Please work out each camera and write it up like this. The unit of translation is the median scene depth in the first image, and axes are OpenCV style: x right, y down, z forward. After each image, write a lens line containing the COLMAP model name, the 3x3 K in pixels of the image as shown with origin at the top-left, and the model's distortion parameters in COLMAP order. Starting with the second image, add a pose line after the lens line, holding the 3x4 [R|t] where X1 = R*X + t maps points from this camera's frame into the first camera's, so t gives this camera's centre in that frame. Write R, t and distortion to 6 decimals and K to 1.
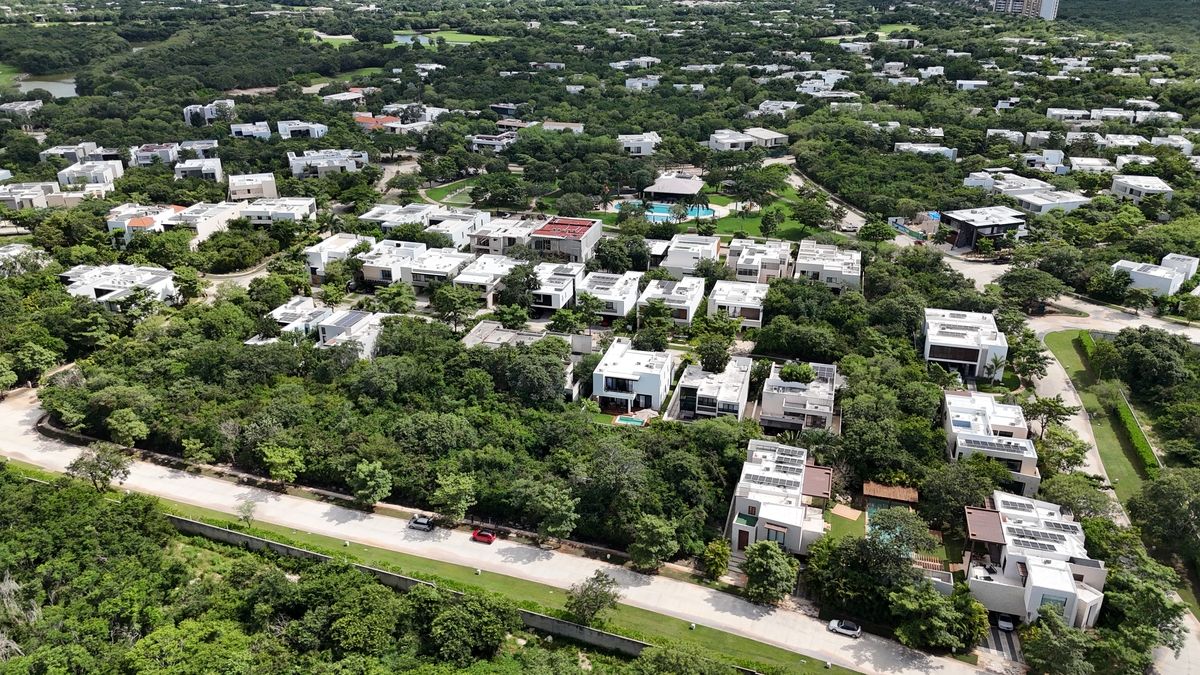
lens RADIAL K [[883.9, 0, 598.4], [0, 883.9, 340.1], [0, 0, 1]] dist [0.060492, -0.048377]
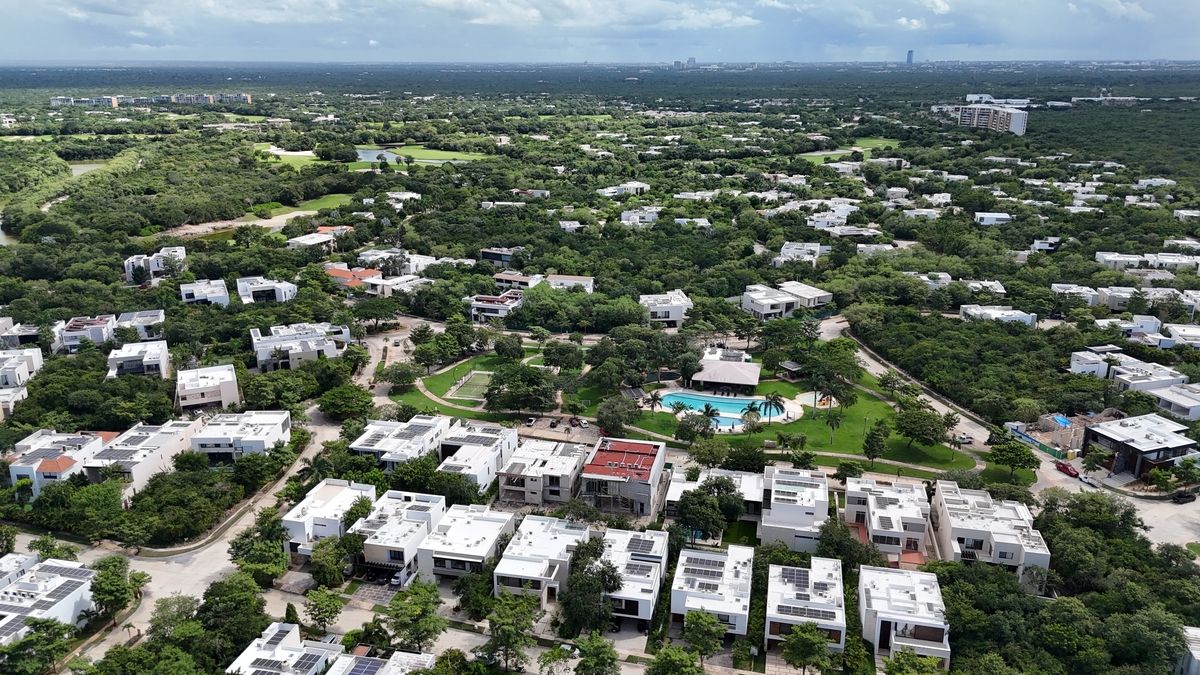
lens RADIAL K [[883.9, 0, 598.4], [0, 883.9, 340.1], [0, 0, 1]] dist [0.060492, -0.048377]
pose [[0.998376, -0.014451, 0.055099, -0.074155], [0.019859, 0.994899, -0.098904, -0.115513], [-0.053388, 0.099838, 0.993570, 0.166580]]
